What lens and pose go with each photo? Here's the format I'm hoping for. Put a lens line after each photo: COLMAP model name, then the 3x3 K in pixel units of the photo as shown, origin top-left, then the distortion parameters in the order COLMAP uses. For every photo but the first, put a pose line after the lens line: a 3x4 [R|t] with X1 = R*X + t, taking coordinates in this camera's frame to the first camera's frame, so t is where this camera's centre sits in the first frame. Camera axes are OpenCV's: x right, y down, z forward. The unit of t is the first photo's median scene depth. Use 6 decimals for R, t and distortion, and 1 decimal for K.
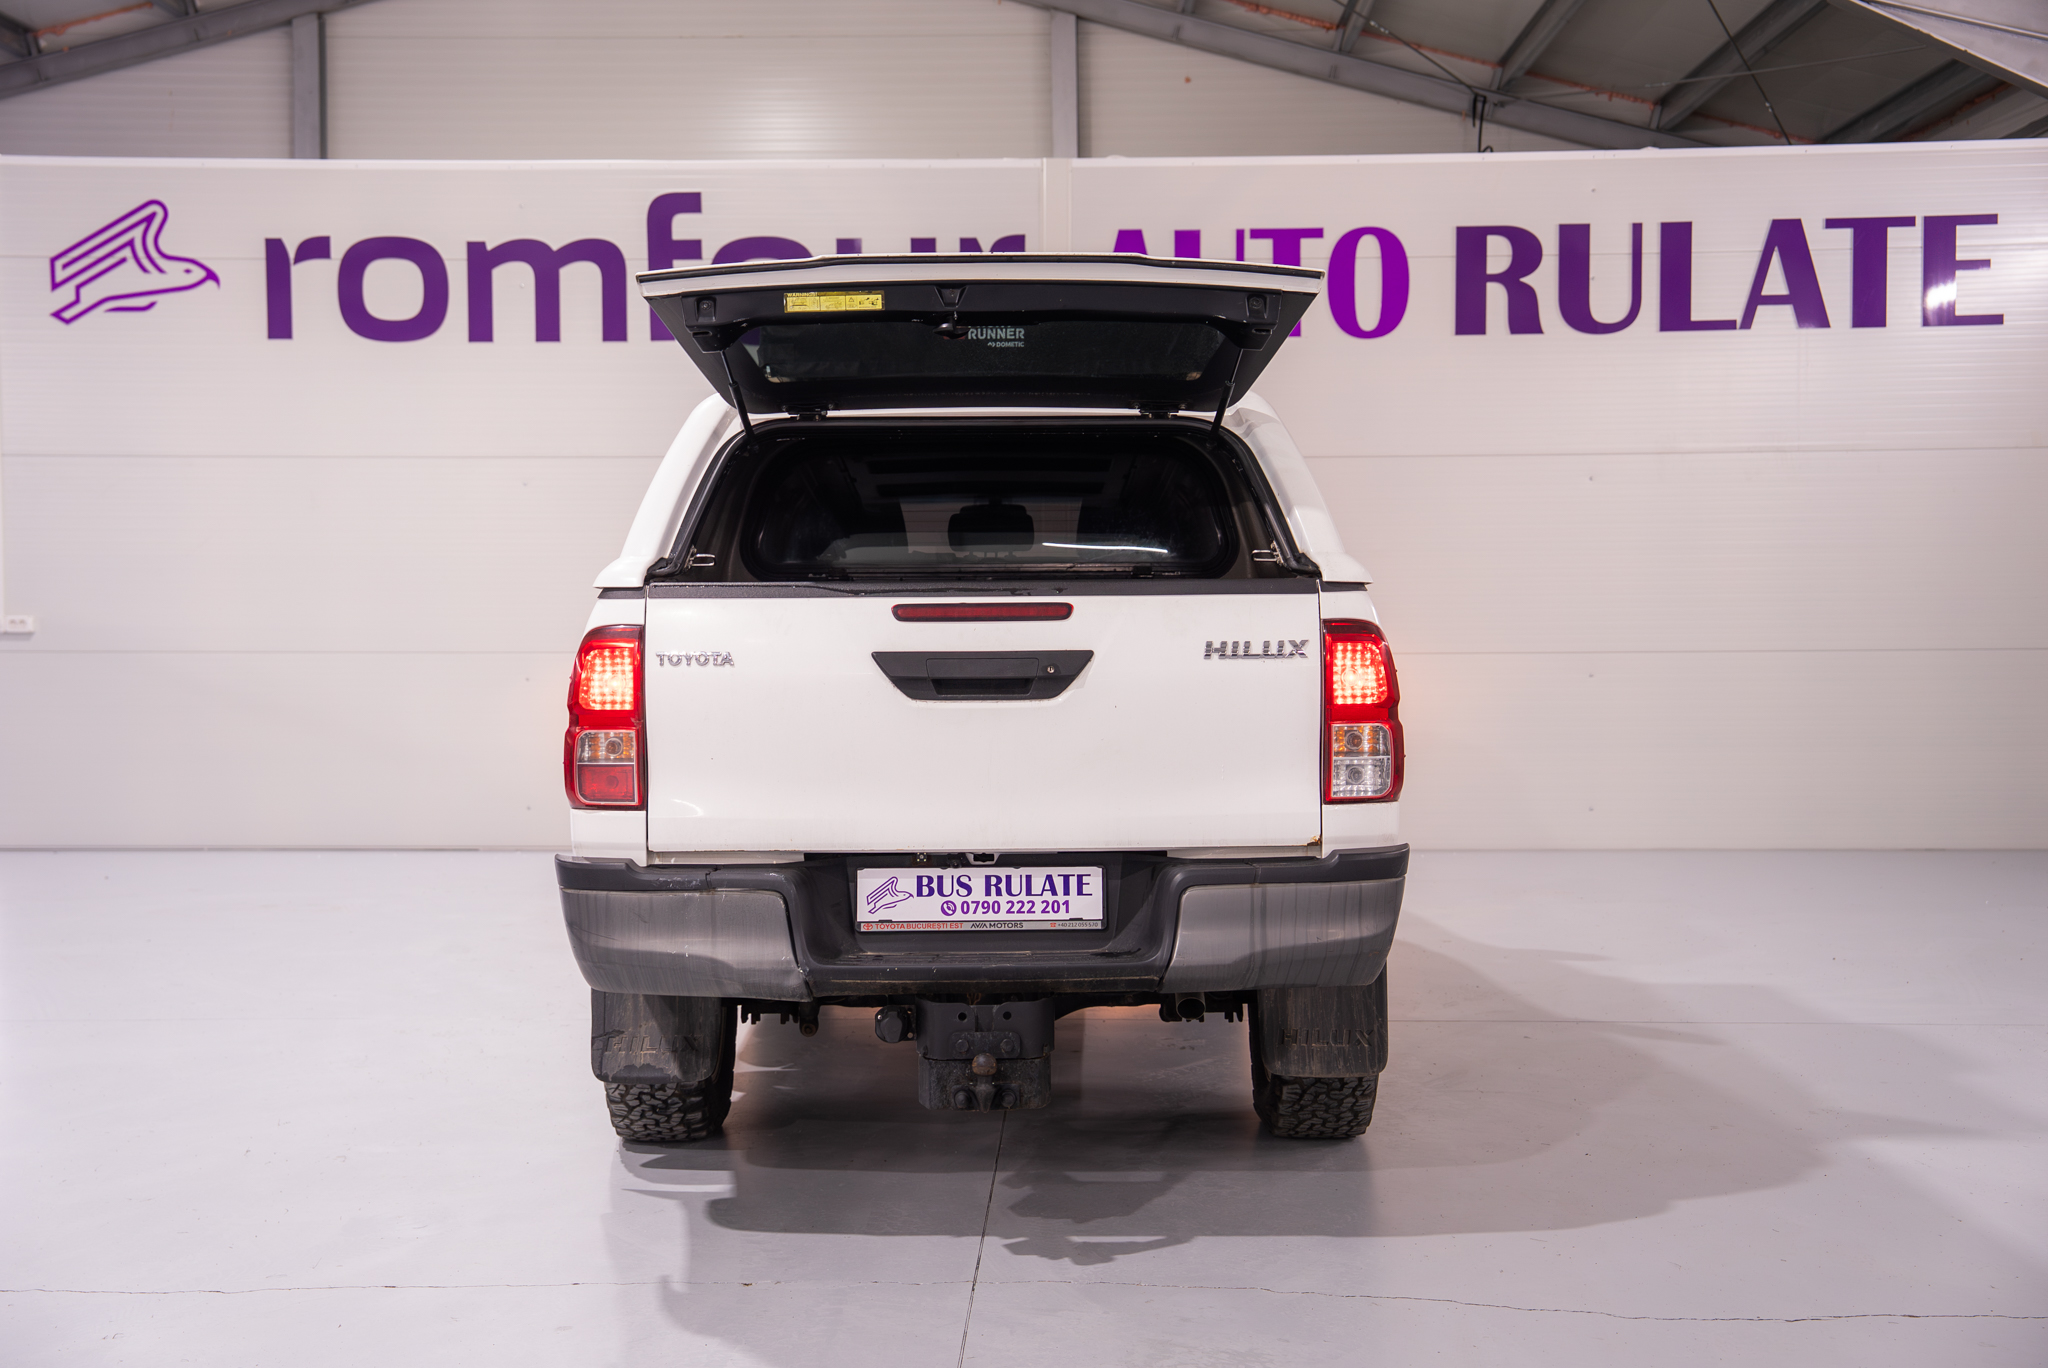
lens RADIAL K [[2373.1, 0, 1032.8], [0, 2373.1, 675.4], [0, 0, 1]] dist [0.097263, 0.019489]
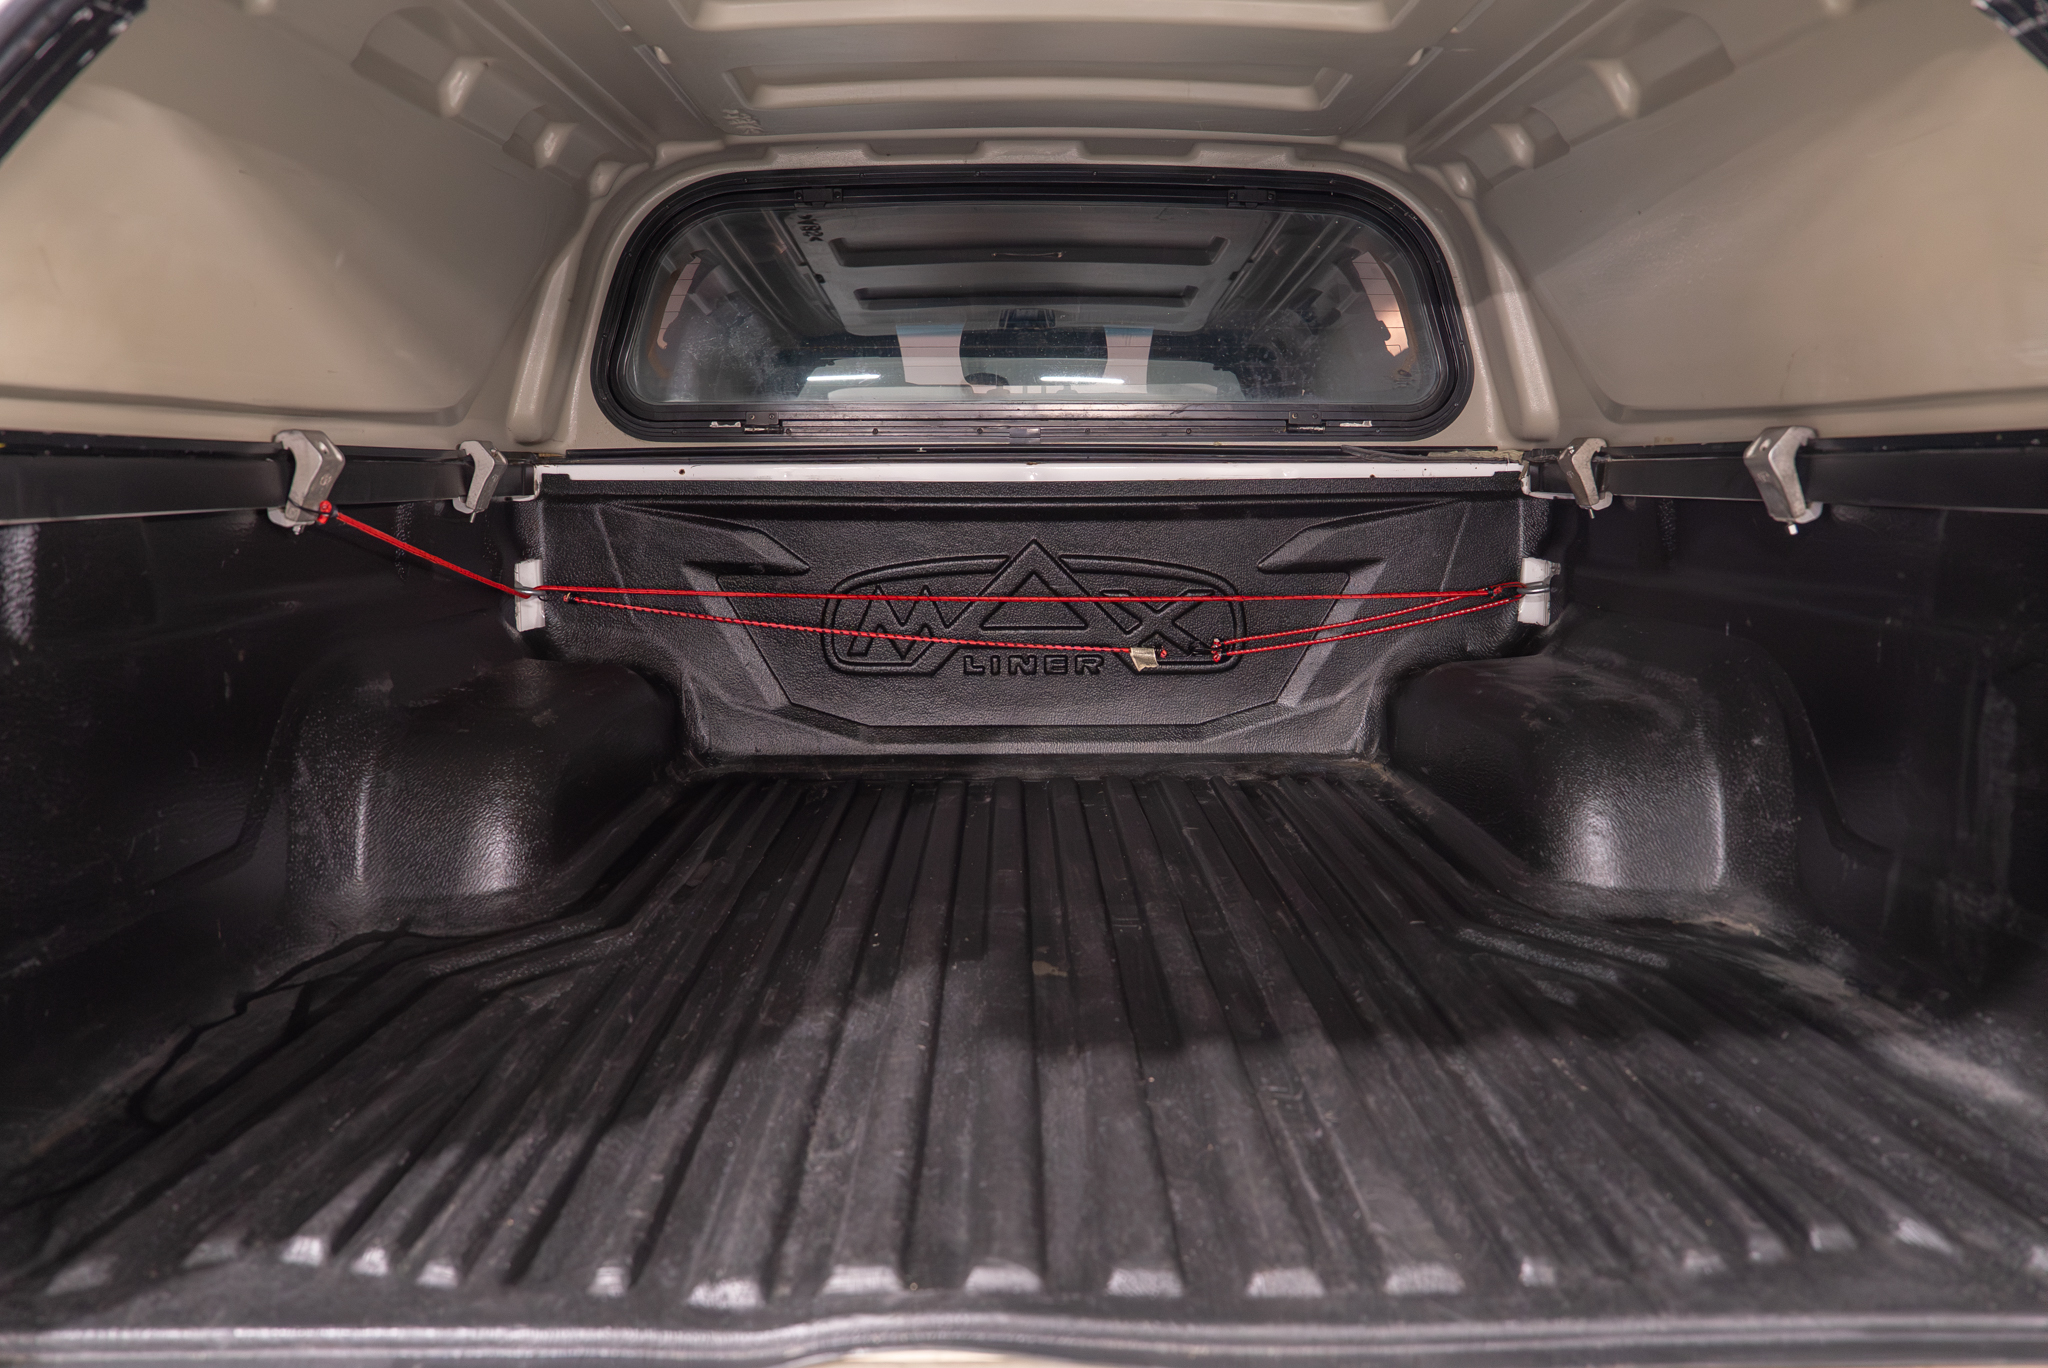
lens RADIAL K [[1433.8, 0, 1024.0], [0, 1433.8, 684.0], [0, 0, 1]] dist [-0.096821, 0.000295]
pose [[0.999986, 0.004824, 0.002101, -0.012154], [-0.005068, 0.990350, 0.138495, -0.016480], [-0.001412, -0.138504, 0.990361, 0.384220]]
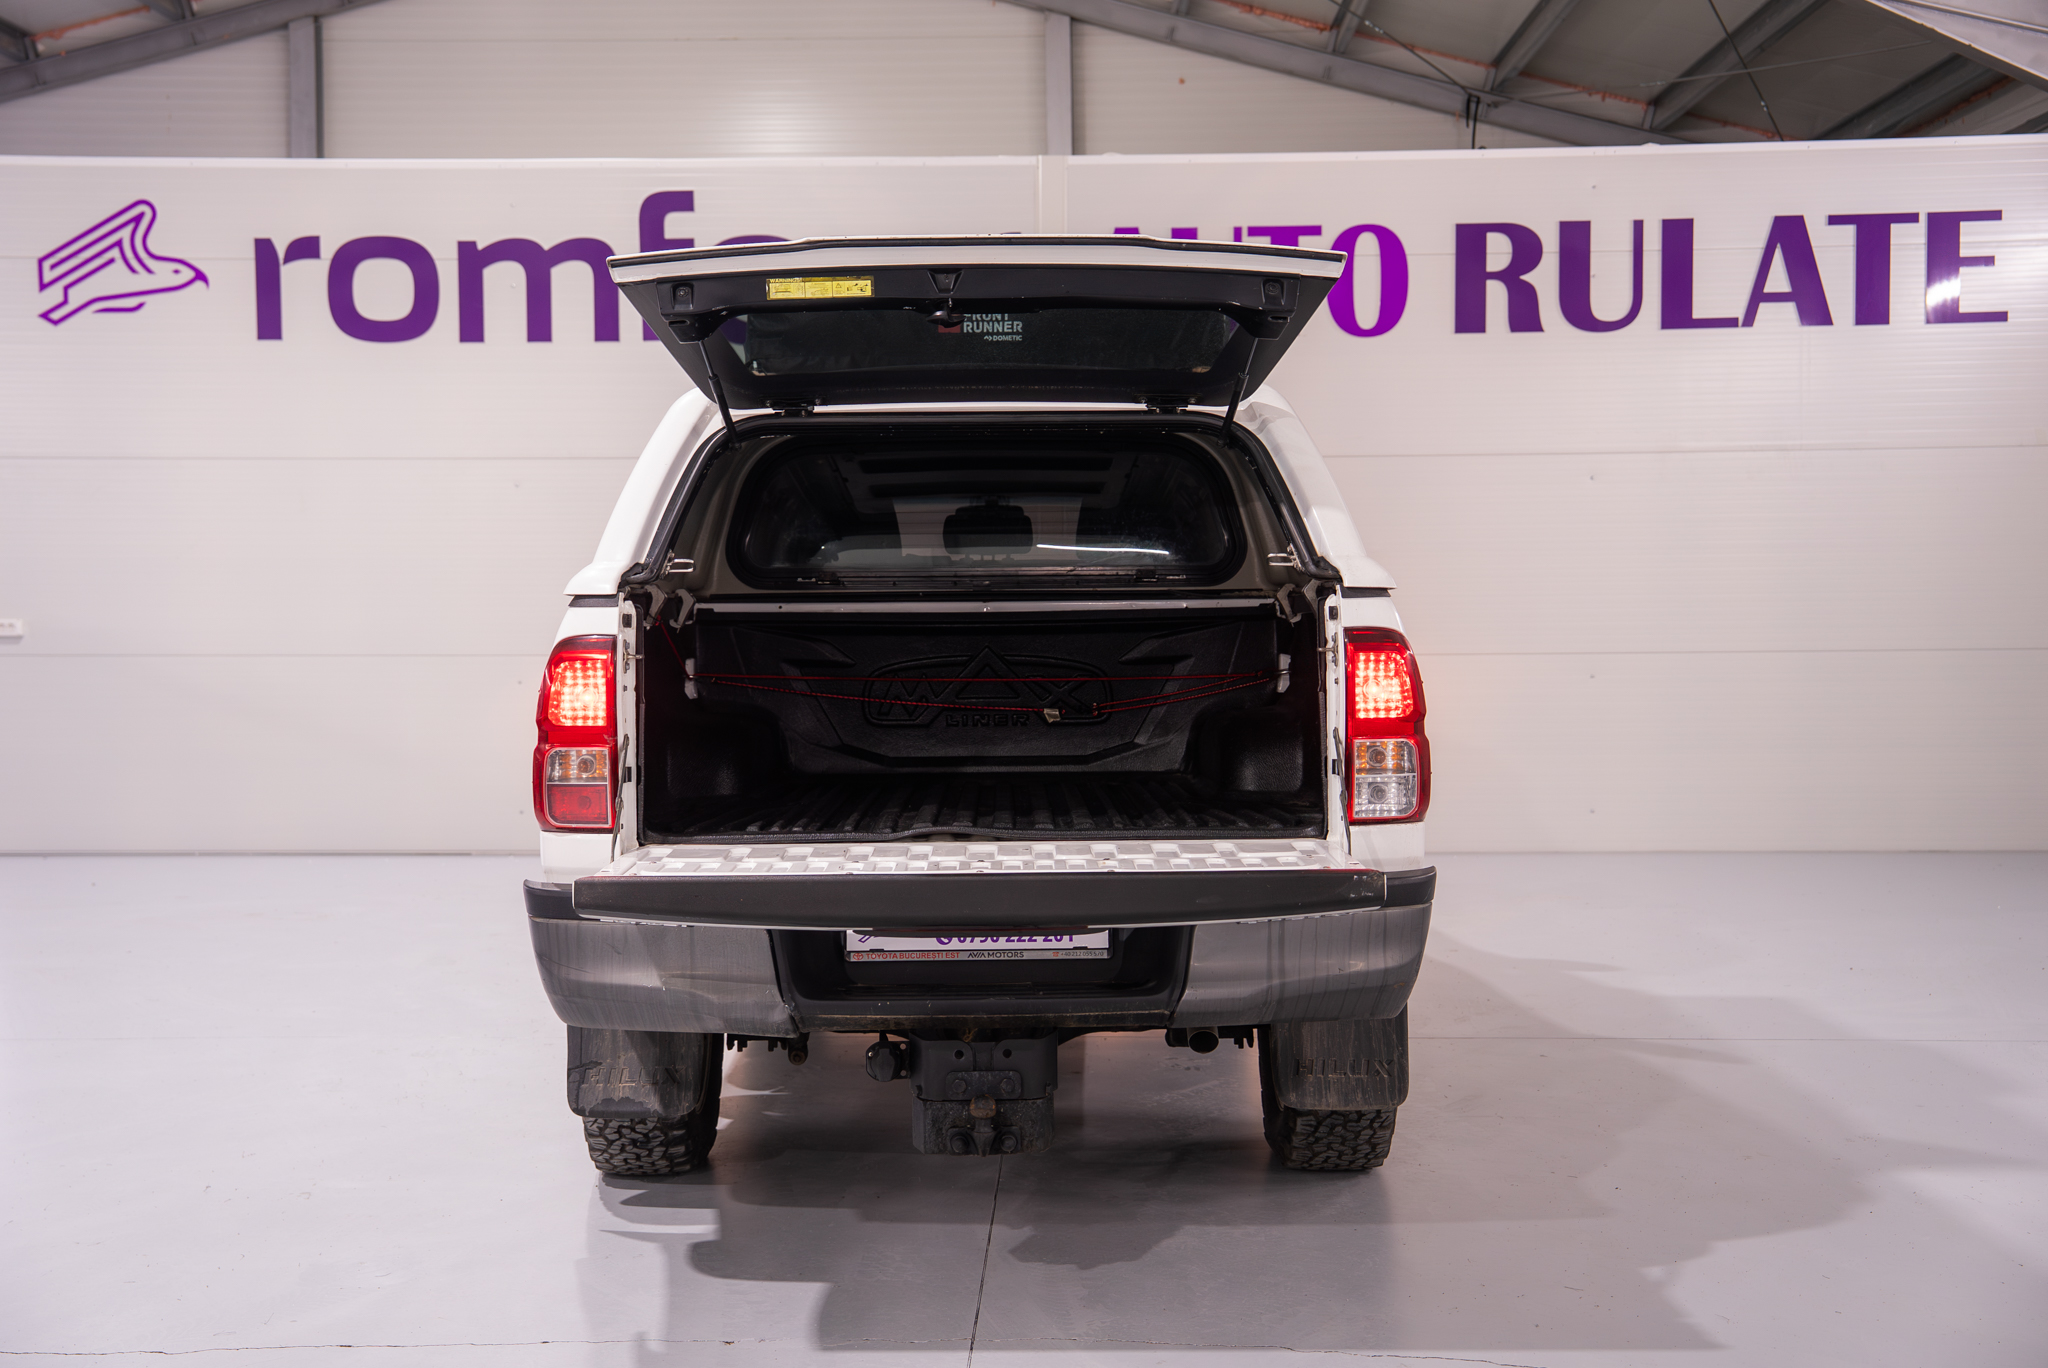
lens RADIAL K [[2279.7, 0, 1027.1], [0, 2279.7, 676.1], [0, 0, 1]] dist [0.082499, 0.029009]
pose [[0.999998, -0.002007, 0.000570, -0.001448], [0.002006, 0.999993, 0.003088, -0.003479], [-0.000576, -0.003086, 0.999995, 0.047379]]
